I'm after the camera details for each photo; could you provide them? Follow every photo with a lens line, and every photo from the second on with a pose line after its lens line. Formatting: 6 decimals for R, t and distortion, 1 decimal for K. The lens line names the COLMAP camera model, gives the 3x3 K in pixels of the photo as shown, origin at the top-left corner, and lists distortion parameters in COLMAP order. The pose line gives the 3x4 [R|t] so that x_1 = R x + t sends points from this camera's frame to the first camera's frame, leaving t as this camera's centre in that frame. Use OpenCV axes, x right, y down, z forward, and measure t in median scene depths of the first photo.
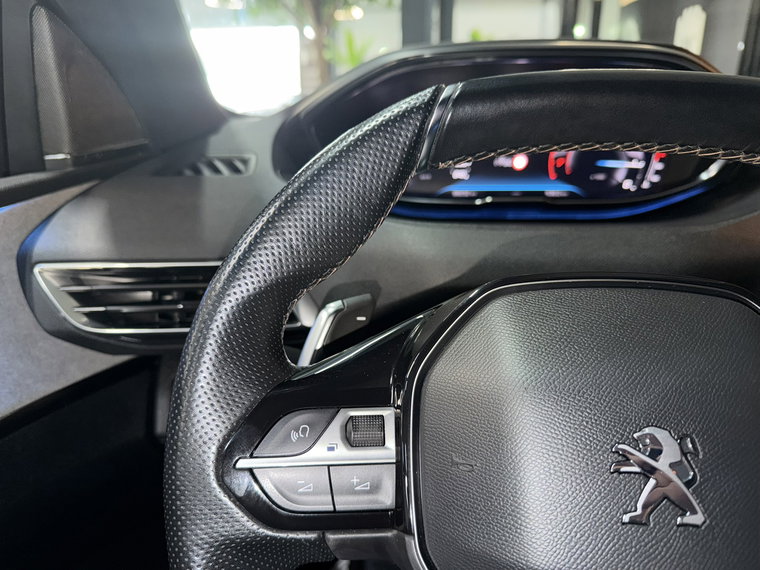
lens RADIAL K [[555.2, 0, 380.0], [0, 555.2, 285.0], [0, 0, 1]] dist [0.004622, -0.001282]
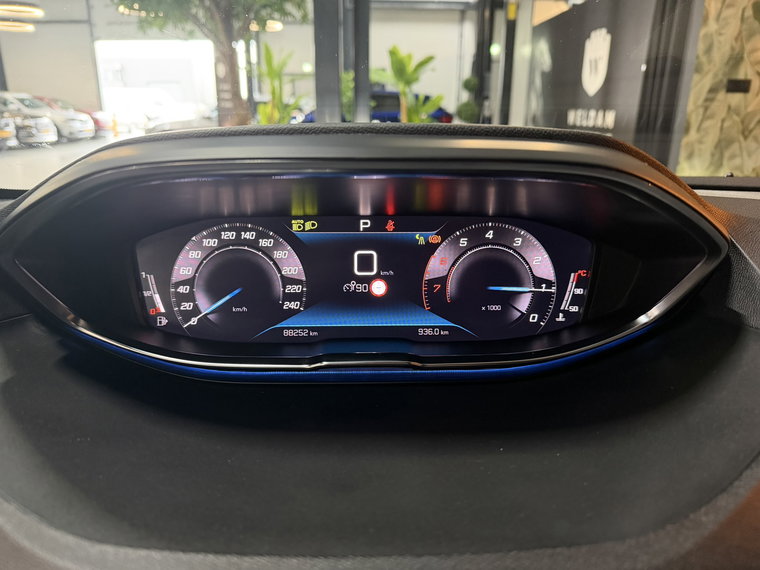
lens RADIAL K [[555.2, 0, 380.0], [0, 555.2, 285.0], [0, 0, 1]] dist [0.004622, -0.001282]
pose [[0.992119, -0.033918, 0.120625, 0.172560], [0.036323, 0.999182, -0.017801, -0.212433], [-0.119923, 0.022042, 0.992539, 0.338065]]
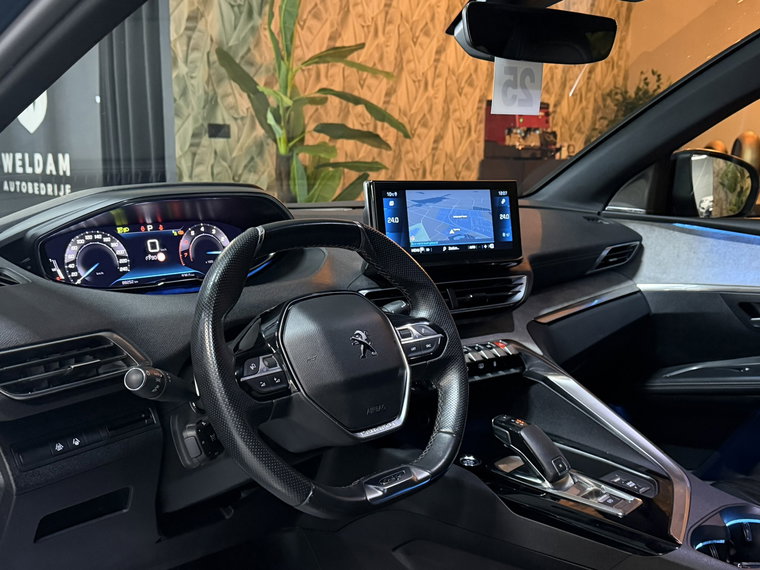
lens RADIAL K [[855.5, 0, 380.0], [0, 855.5, 285.0], [0, 0, 1]] dist [0.002290, -0.018826]
pose [[0.638517, -0.116781, 0.760695, -1.045742], [0.243594, 0.968270, -0.055821, 0.102398], [-0.730039, 0.220944, 0.646704, -0.778667]]
